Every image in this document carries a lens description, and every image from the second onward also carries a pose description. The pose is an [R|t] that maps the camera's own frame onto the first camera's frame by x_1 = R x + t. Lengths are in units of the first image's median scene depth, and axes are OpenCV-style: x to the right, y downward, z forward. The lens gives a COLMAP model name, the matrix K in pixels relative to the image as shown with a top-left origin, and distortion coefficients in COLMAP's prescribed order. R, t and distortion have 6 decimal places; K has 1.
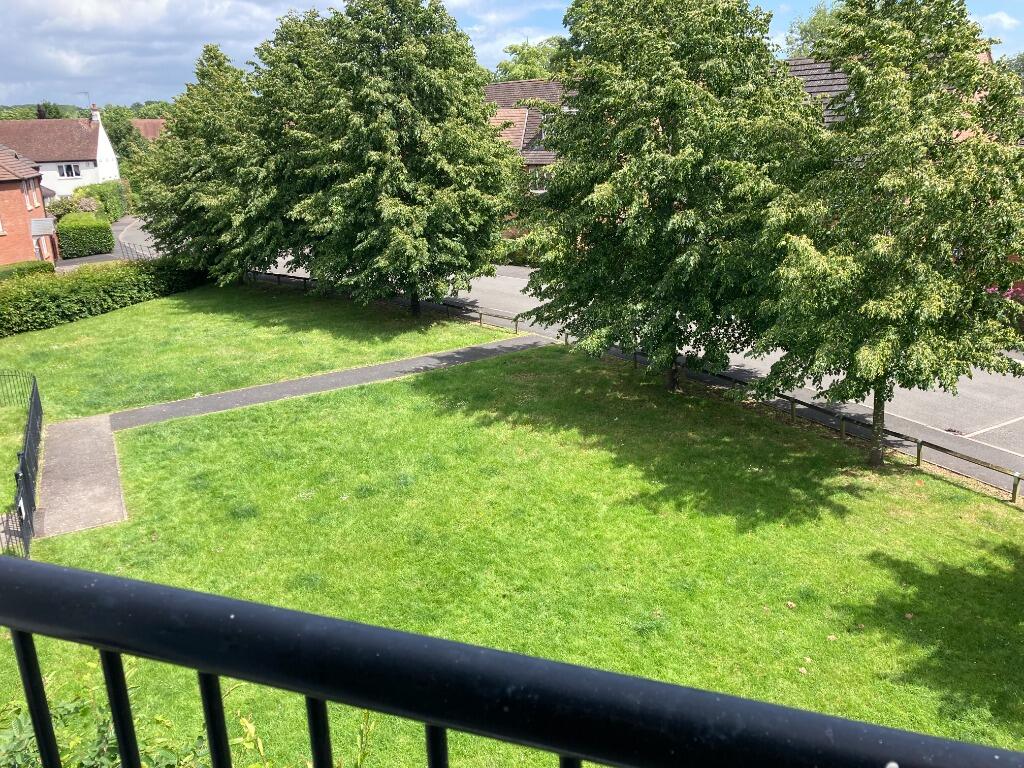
lens RADIAL K [[812.5, 0, 512.0], [0, 812.5, 384.0], [0, 0, 1]] dist [0.091908, -0.000091]
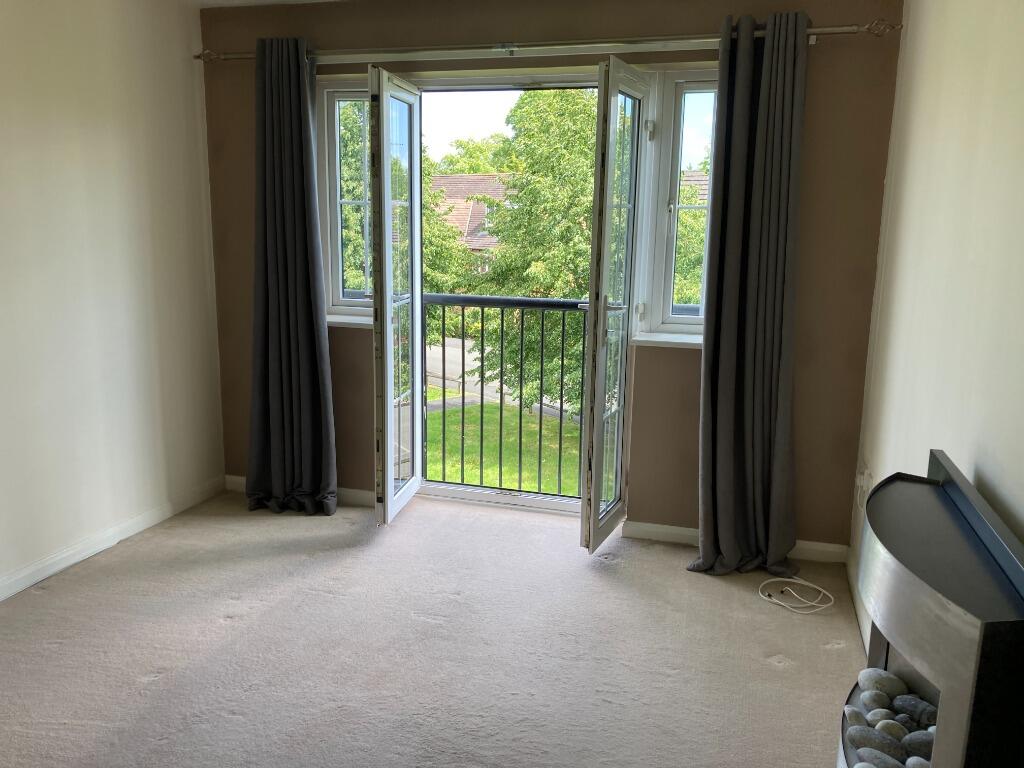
lens RADIAL K [[812.5, 0, 512.0], [0, 812.5, 384.0], [0, 0, 1]] dist [0.091908, -0.000091]
pose [[0.995709, 0.044910, 0.080909, -0.011220], [-0.036573, 0.994140, -0.101729, 0.032514], [-0.085003, 0.098333, 0.991516, -0.110101]]
